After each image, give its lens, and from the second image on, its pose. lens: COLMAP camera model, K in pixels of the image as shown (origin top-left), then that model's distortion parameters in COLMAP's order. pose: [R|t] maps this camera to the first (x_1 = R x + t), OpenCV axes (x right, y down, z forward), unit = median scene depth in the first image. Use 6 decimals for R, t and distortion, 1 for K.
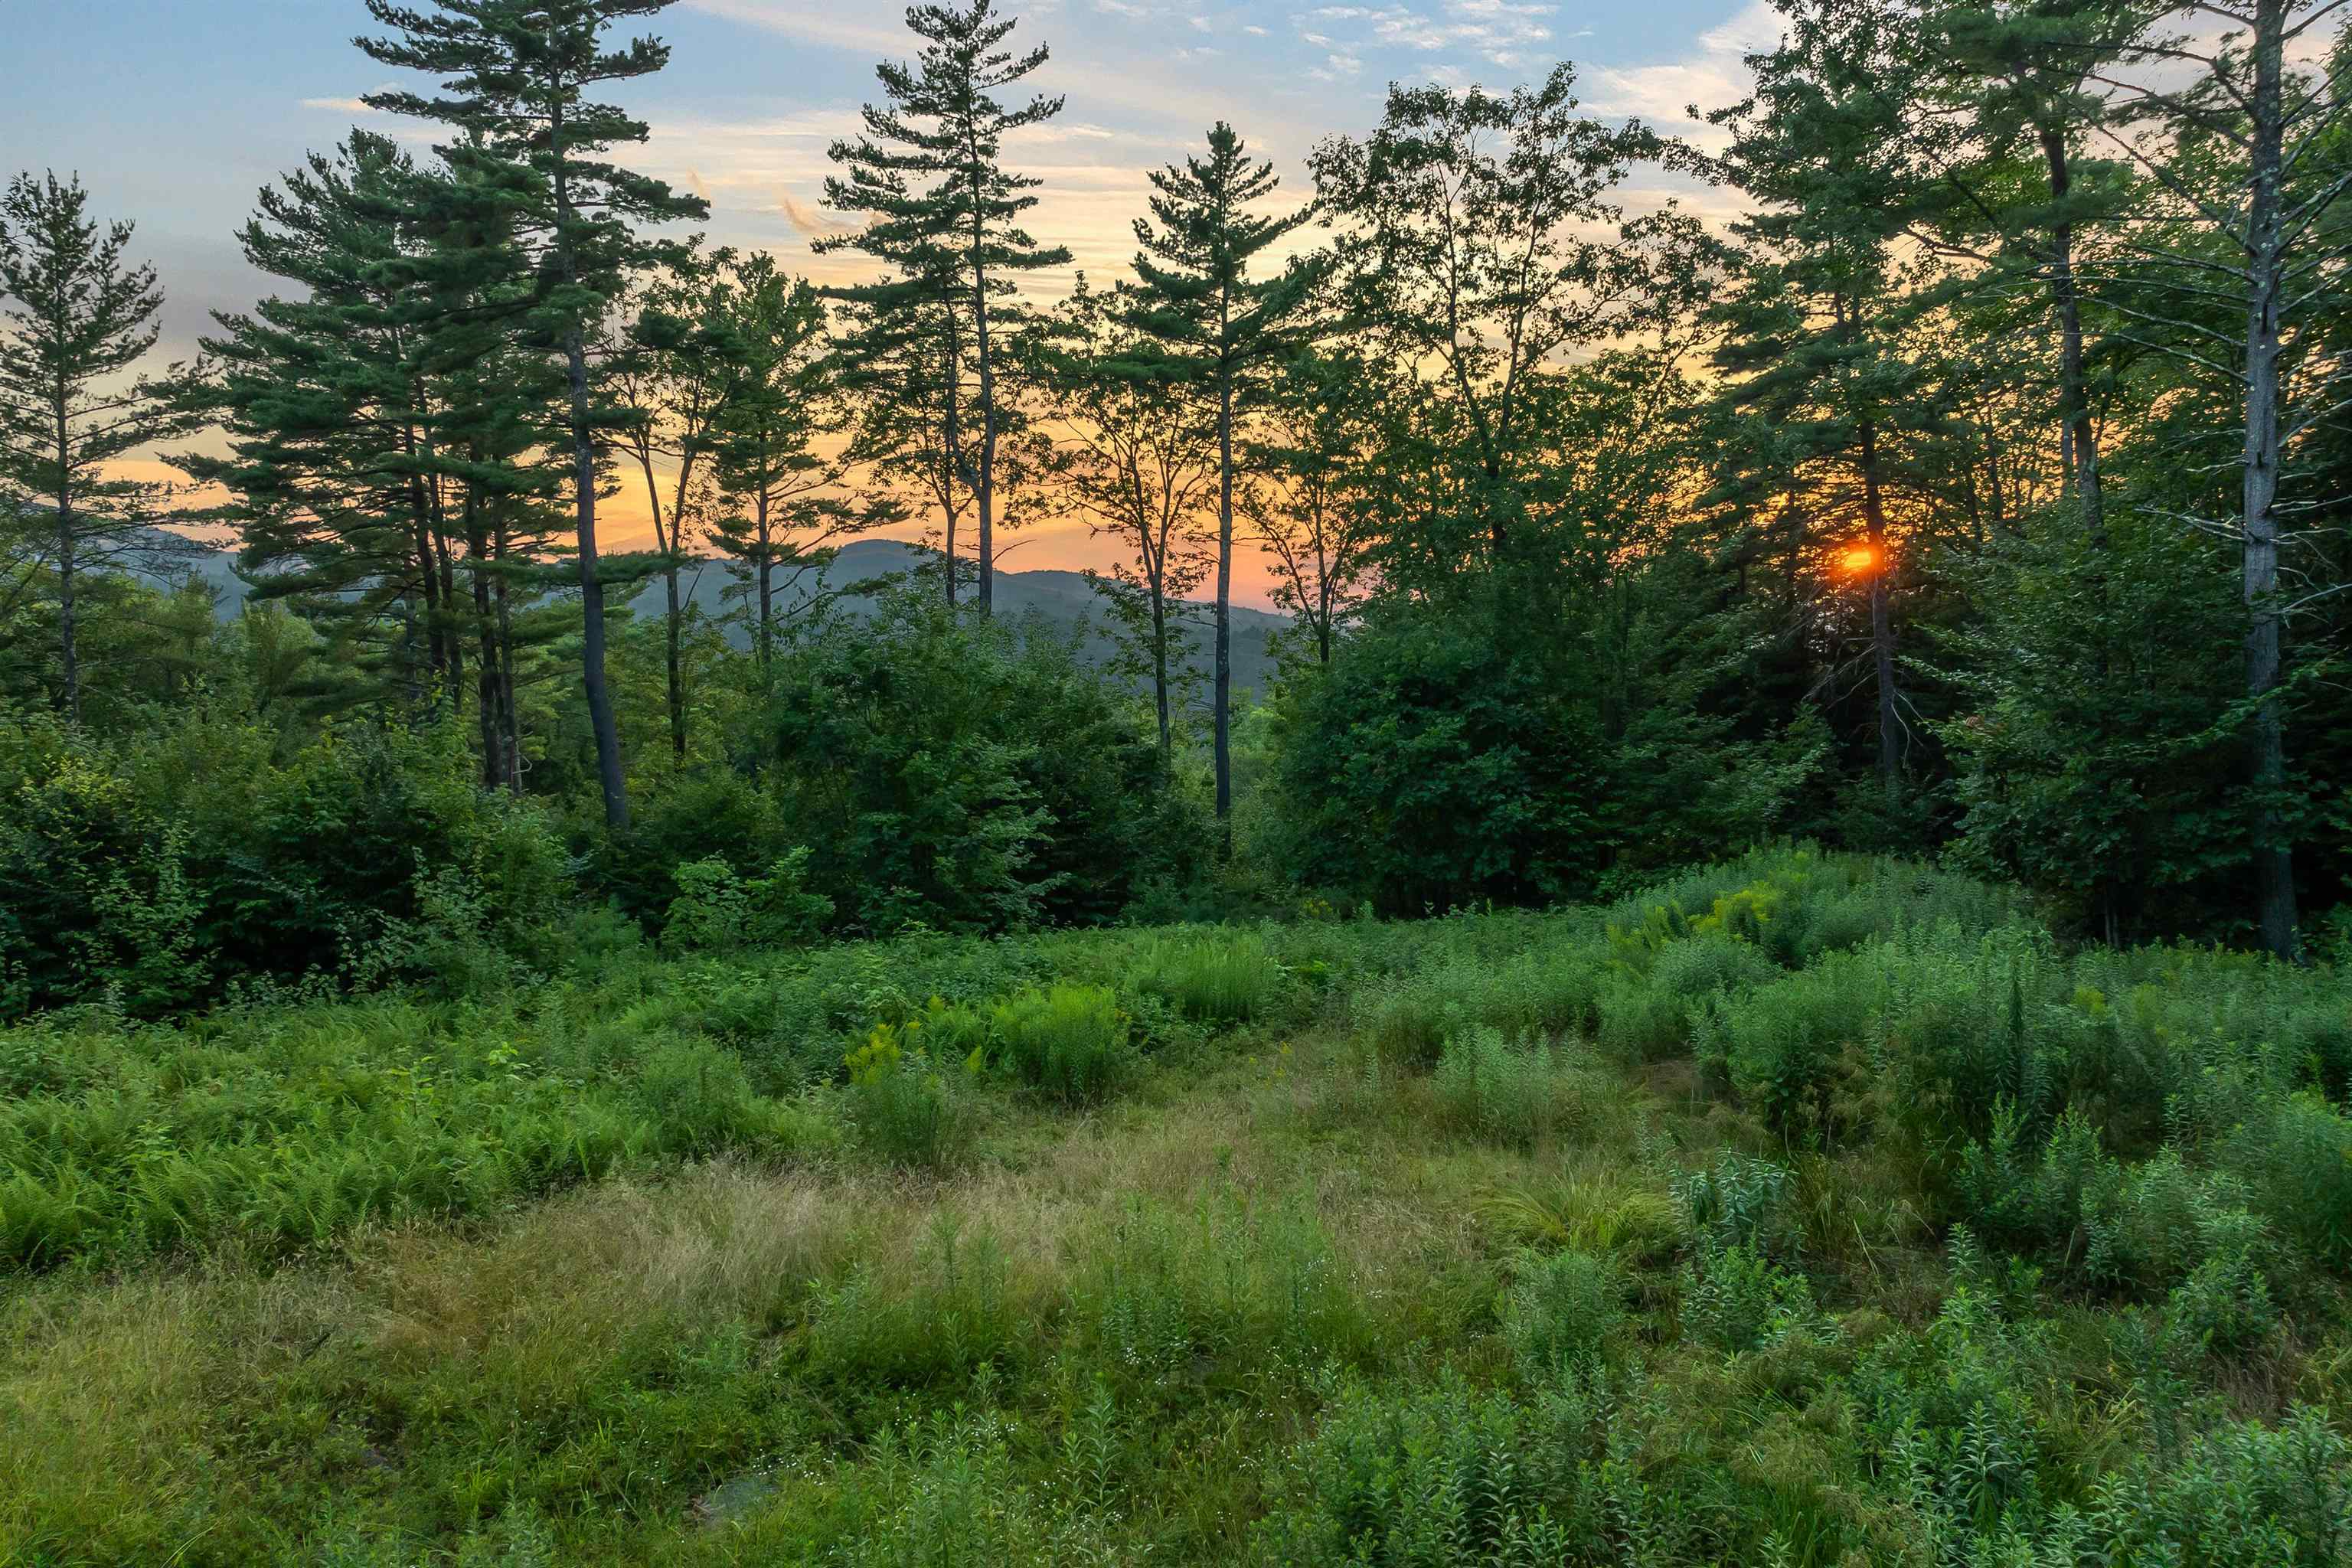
lens RADIAL K [[1740.4, 0, 1170.9], [0, 1740.4, 761.6], [0, 0, 1]] dist [-0.005592, -0.014993]
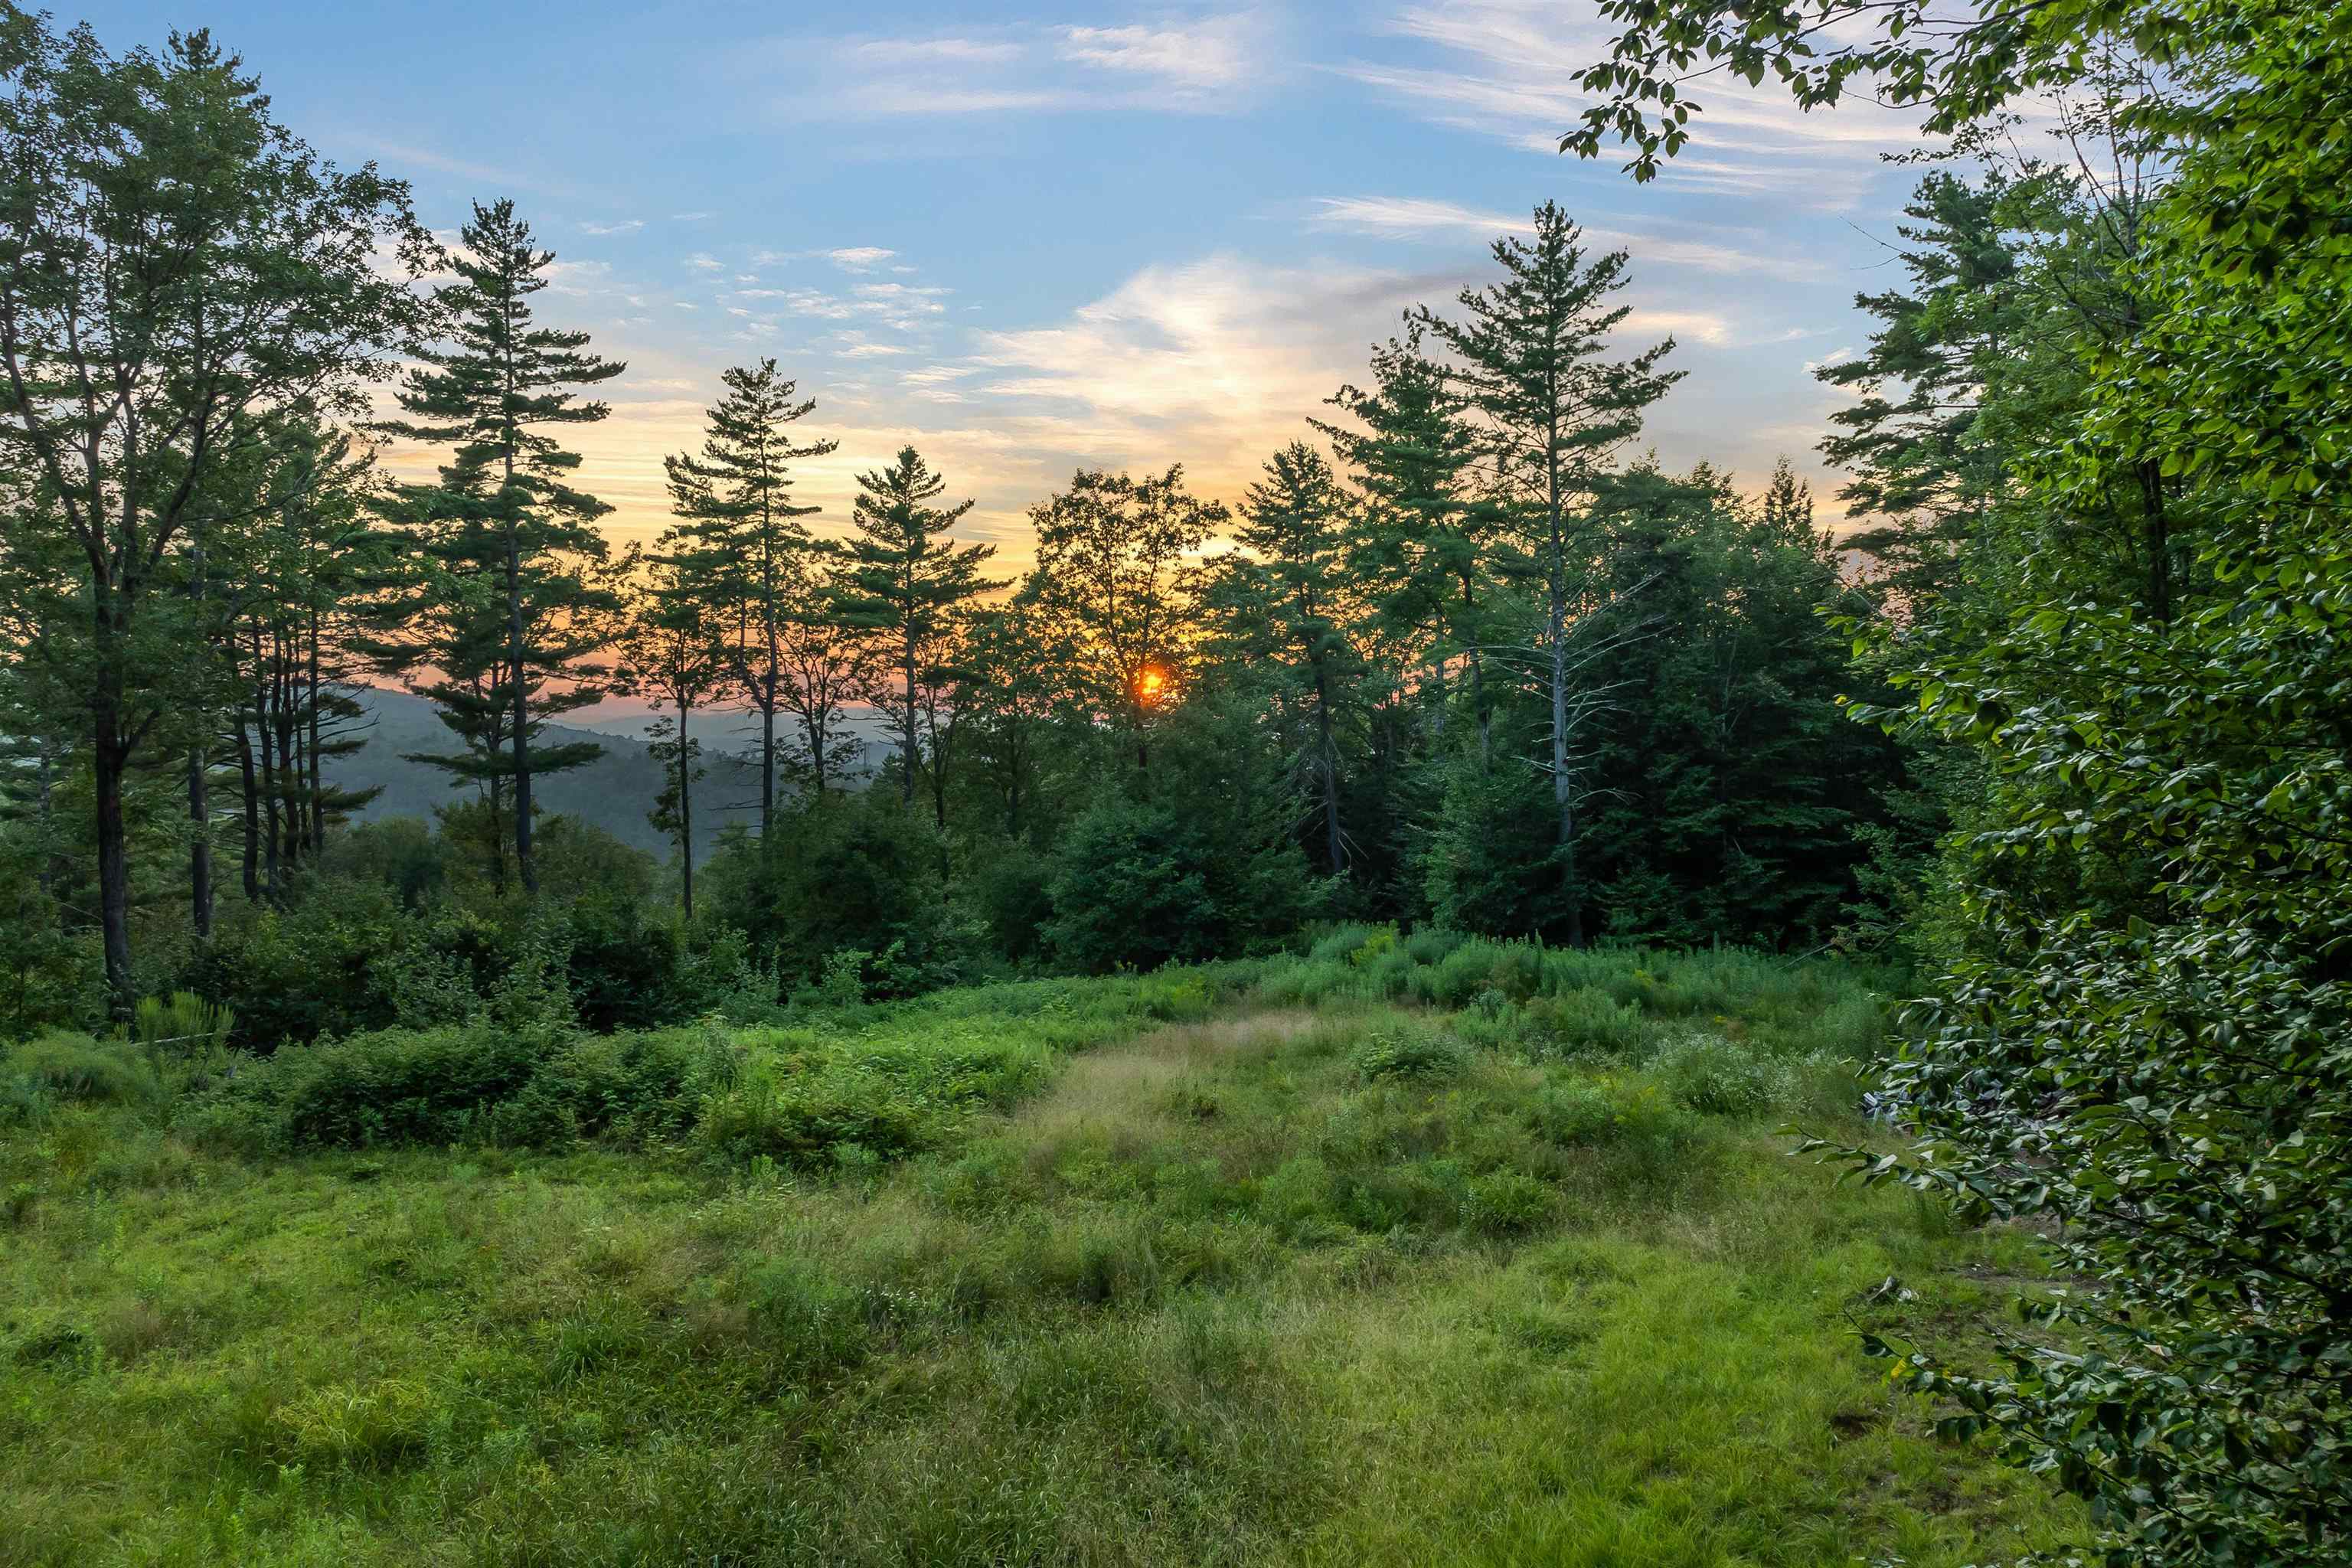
lens RADIAL K [[1740.4, 0, 1184.7], [0, 1740.4, 786.8], [0, 0, 1]] dist [-0.005592, -0.014993]
pose [[0.920168, -0.008045, 0.391442, -0.364682], [0.027530, 0.998644, -0.044191, -0.013672], [-0.390555, 0.051440, 0.919141, -0.455055]]
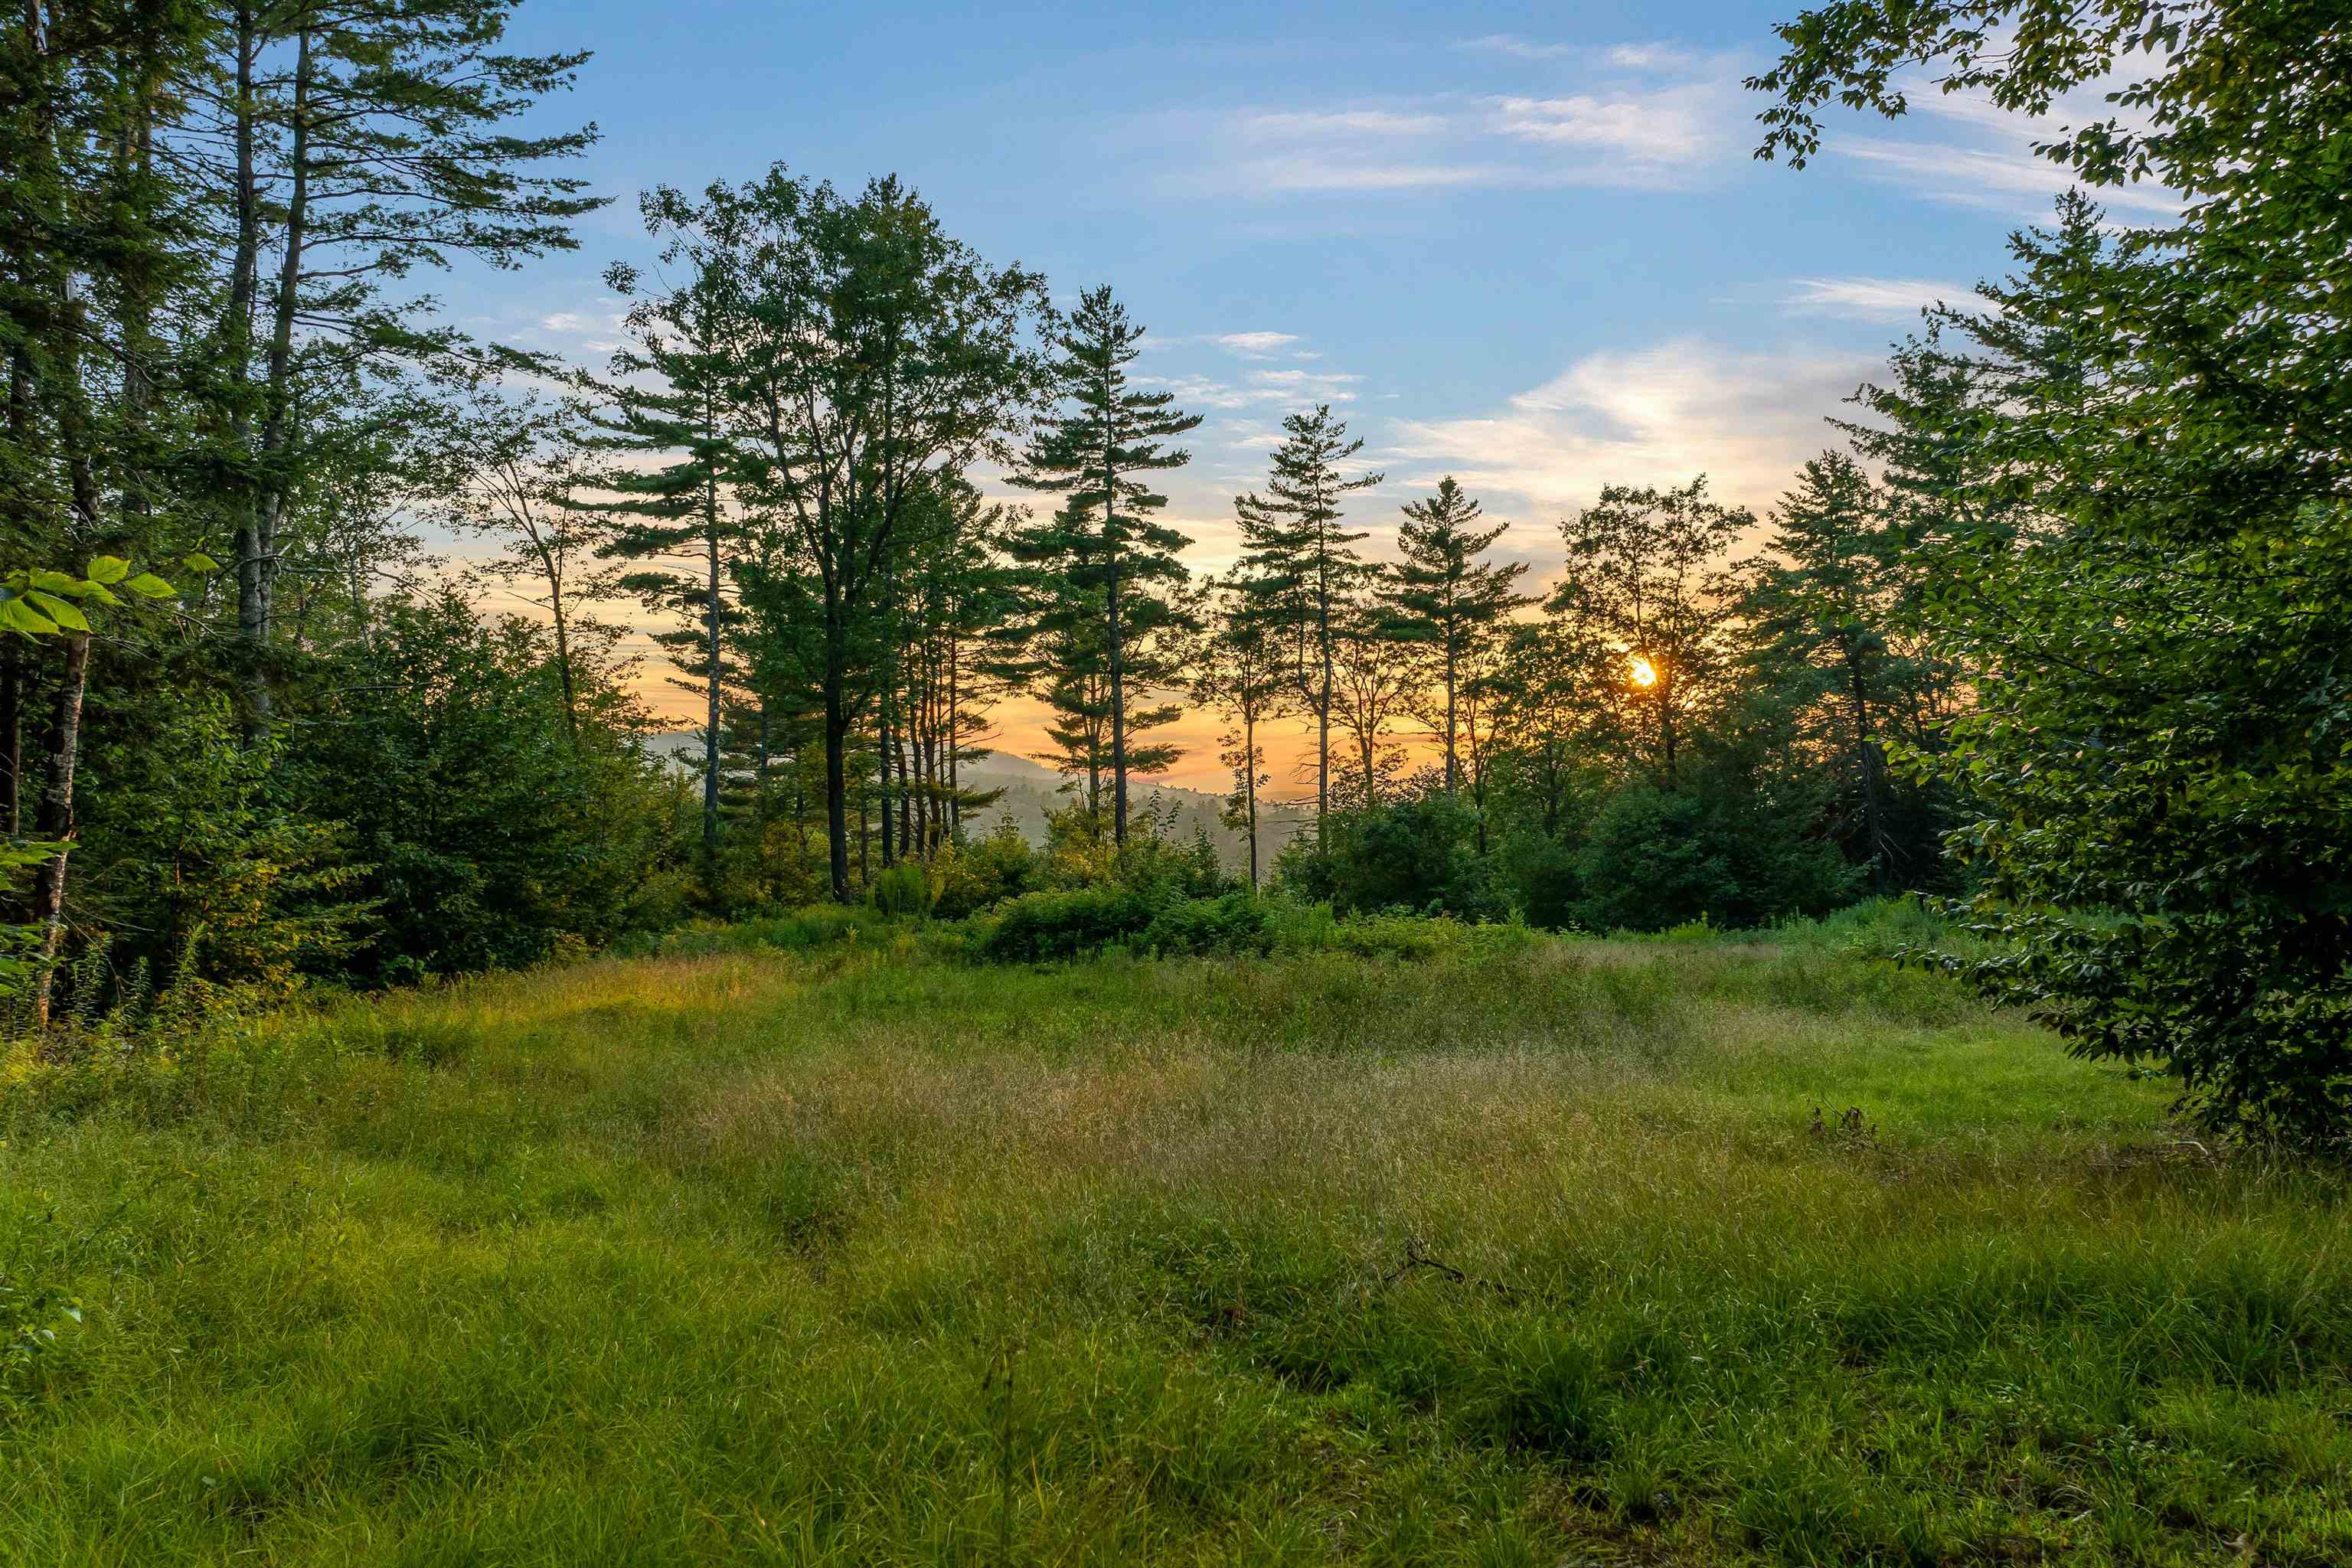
lens RADIAL K [[1740.4, 0, 1181.5], [0, 1740.4, 783.7], [0, 0, 1]] dist [-0.005592, -0.014993]
pose [[0.996201, -0.005411, 0.086917, -0.389253], [0.012607, 0.996515, -0.082451, 0.043588], [-0.086168, 0.083233, 0.992798, -0.584192]]
